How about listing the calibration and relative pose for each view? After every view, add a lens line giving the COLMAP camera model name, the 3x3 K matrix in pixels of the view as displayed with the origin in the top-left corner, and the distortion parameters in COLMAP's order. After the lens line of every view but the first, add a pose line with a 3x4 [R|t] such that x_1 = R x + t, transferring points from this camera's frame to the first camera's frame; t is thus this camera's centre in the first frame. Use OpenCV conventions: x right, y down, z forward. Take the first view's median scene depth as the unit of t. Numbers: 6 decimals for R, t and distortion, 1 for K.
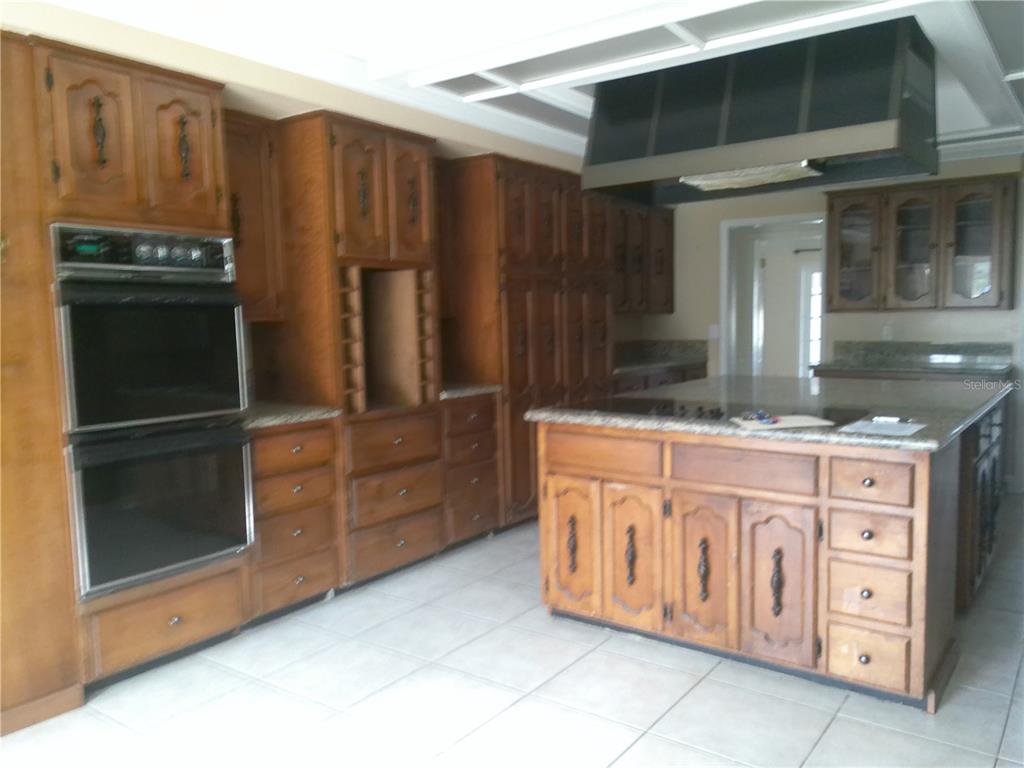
lens RADIAL K [[806.1, 0, 512.0], [0, 806.1, 384.0], [0, 0, 1]] dist [0.062080, -0.138882]
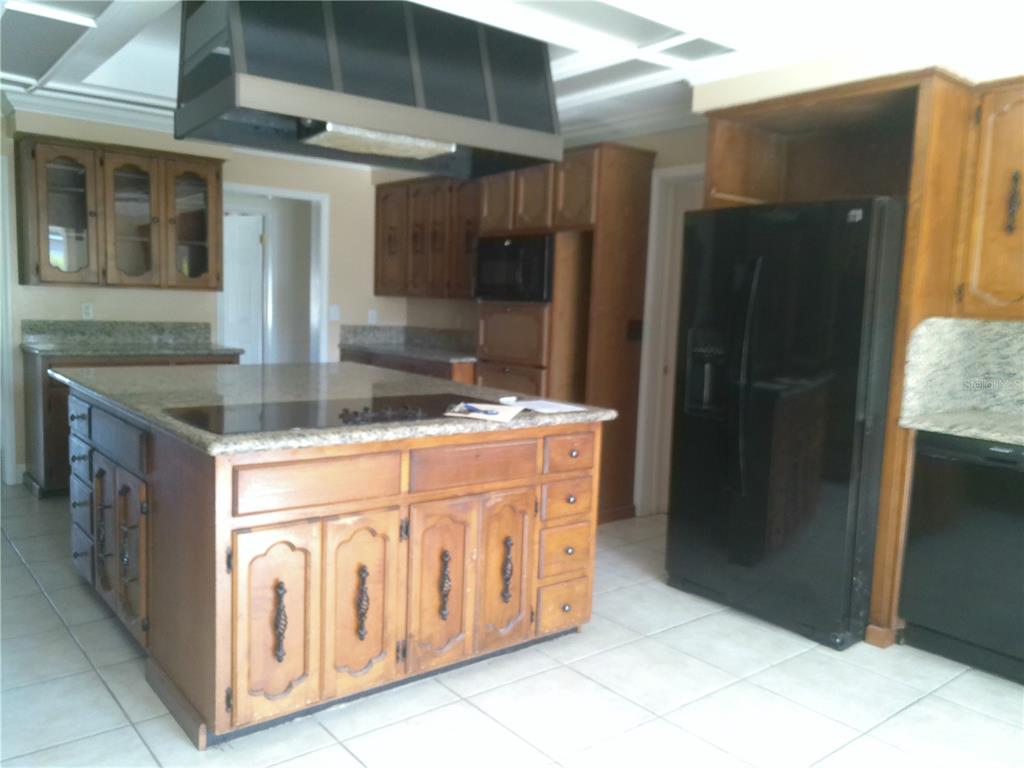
lens RADIAL K [[806.1, 0, 512.0], [0, 806.1, 384.0], [0, 0, 1]] dist [0.062080, -0.138882]
pose [[0.251580, -0.072971, 0.965082, -0.574255], [0.038749, 0.997114, 0.065292, -0.047428], [-0.967061, 0.020970, 0.253681, 0.667548]]
